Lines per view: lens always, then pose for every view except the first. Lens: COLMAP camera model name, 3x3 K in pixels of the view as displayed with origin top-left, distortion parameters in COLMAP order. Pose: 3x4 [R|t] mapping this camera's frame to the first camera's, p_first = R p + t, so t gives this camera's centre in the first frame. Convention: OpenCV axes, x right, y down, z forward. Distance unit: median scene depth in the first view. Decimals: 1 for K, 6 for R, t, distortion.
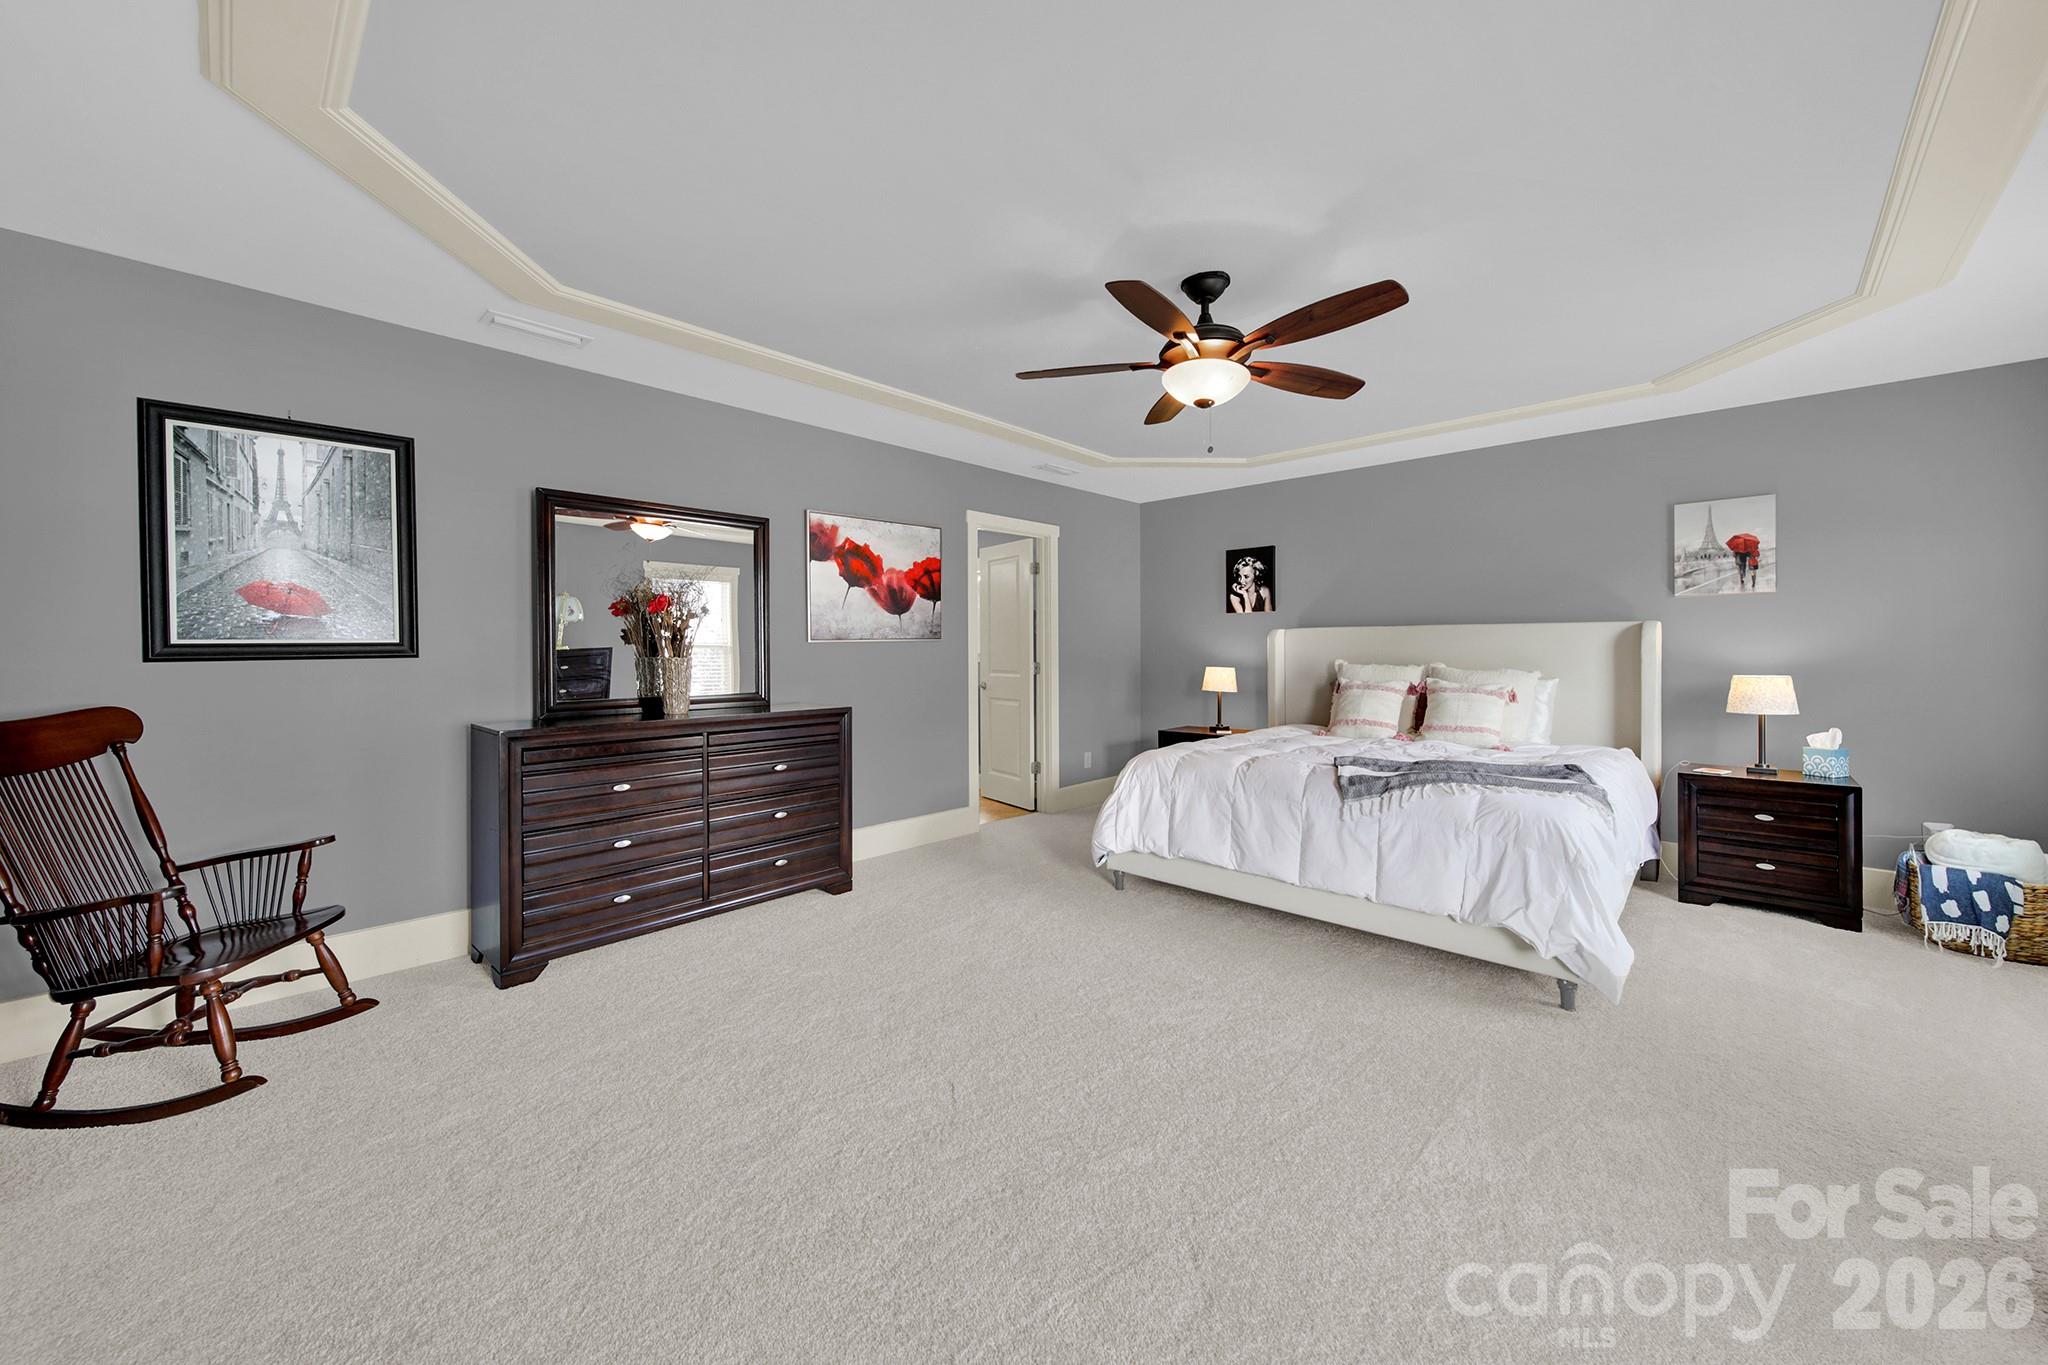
lens RADIAL K [[733.2, 0, 1037.2], [0, 733.2, 661.5], [0, 0, 1]] dist [-0.009445, 0.000134]
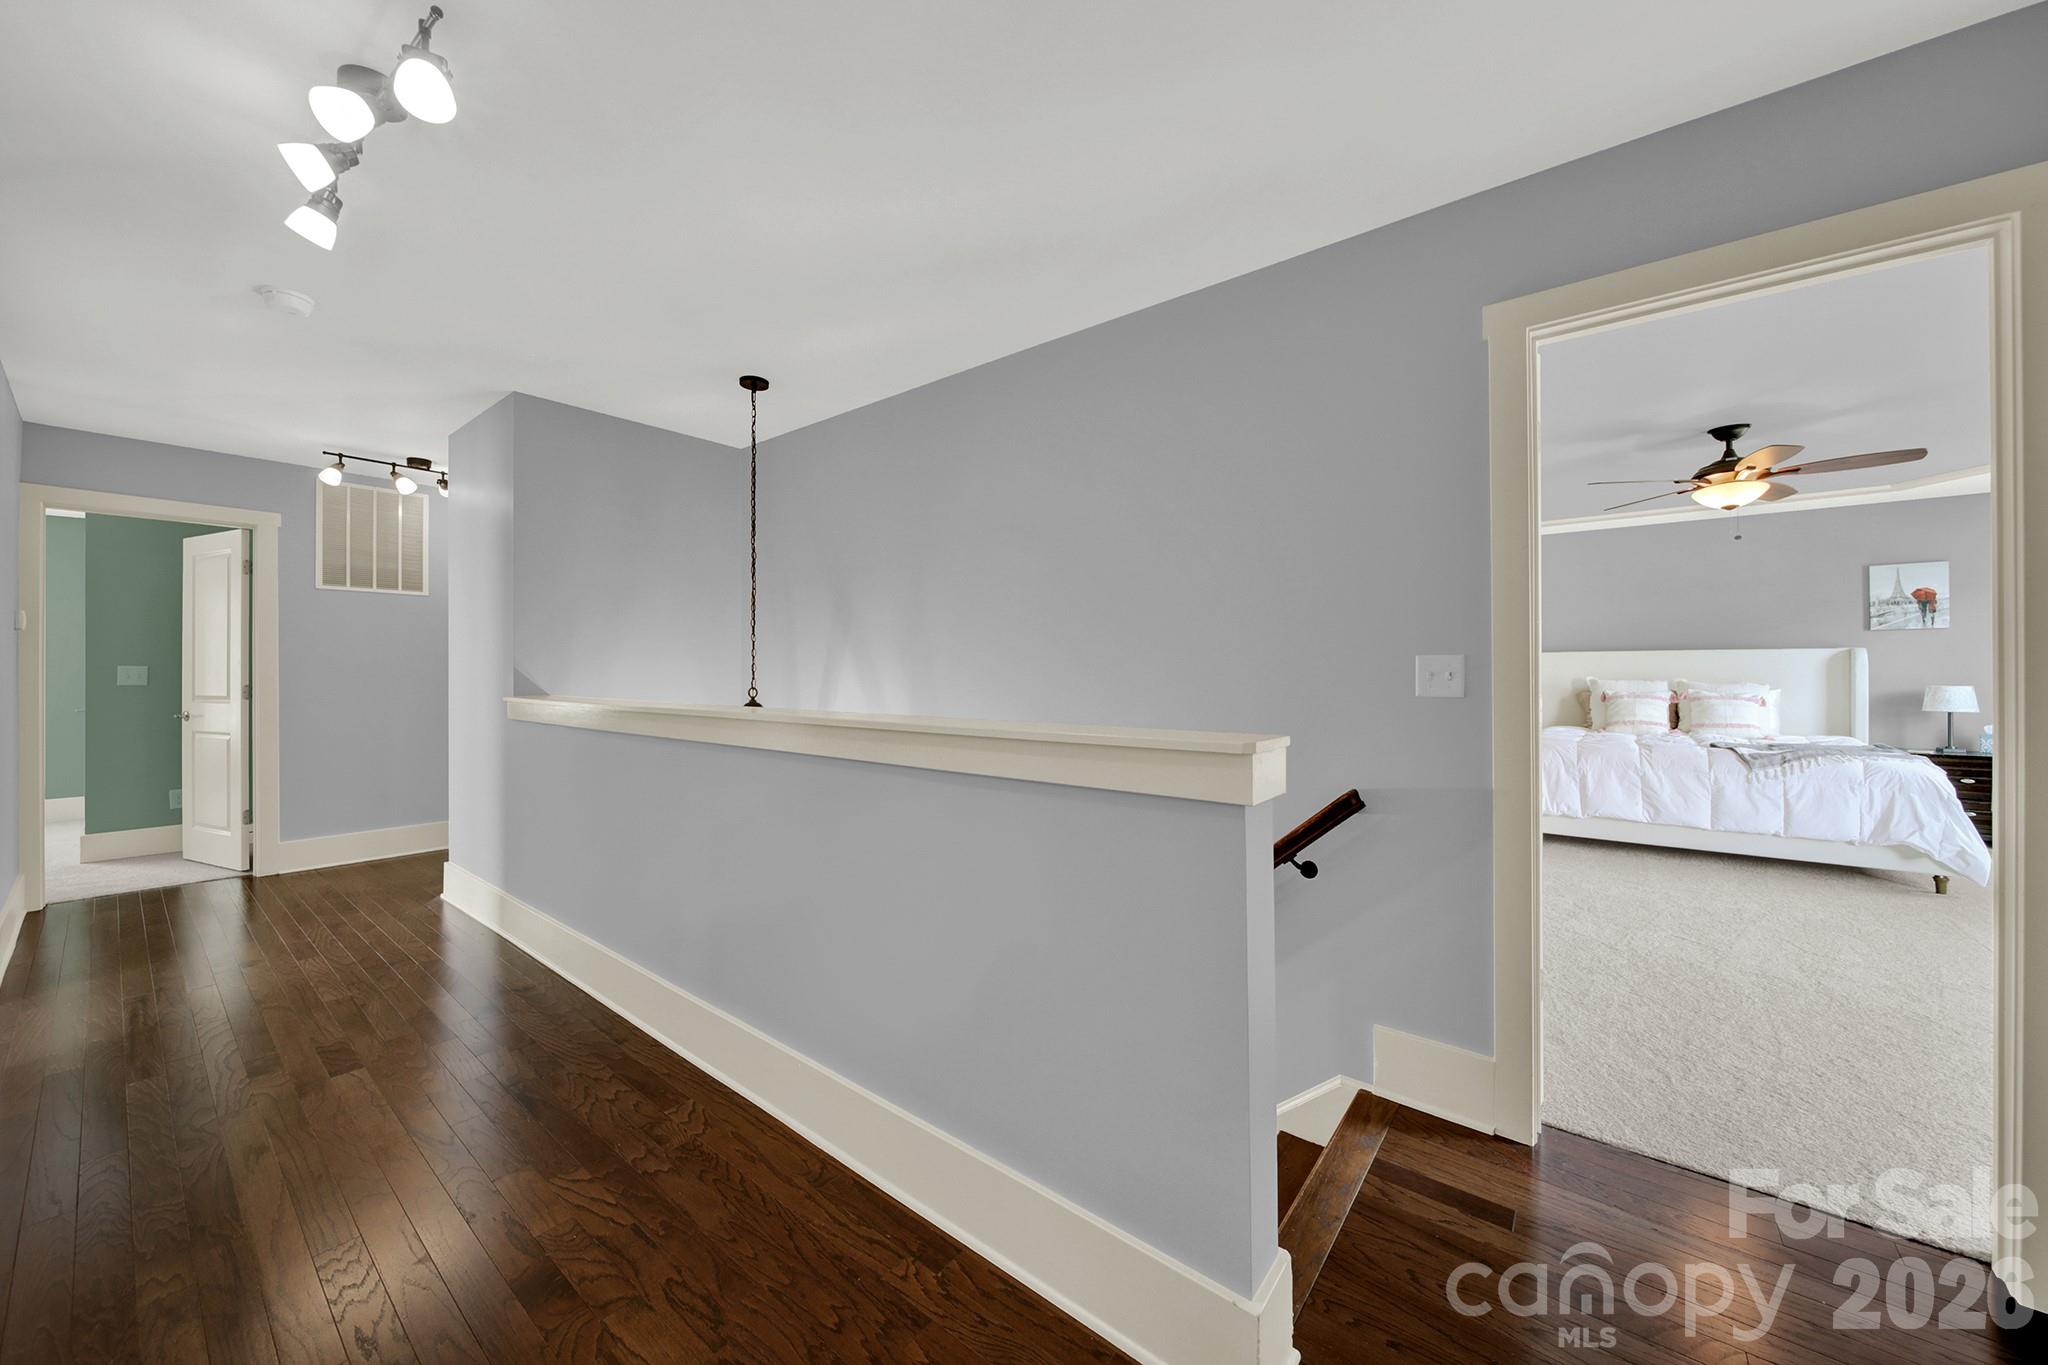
lens RADIAL K [[733.2, 0, 1004.9], [0, 733.2, 677.2], [0, 0, 1]] dist [-0.009445, 0.000134]
pose [[0.996170, -0.000036, 0.087439, -0.997233], [0.000662, 0.999974, -0.007127, 0.010749], [-0.087437, 0.007157, 0.996144, -0.269862]]
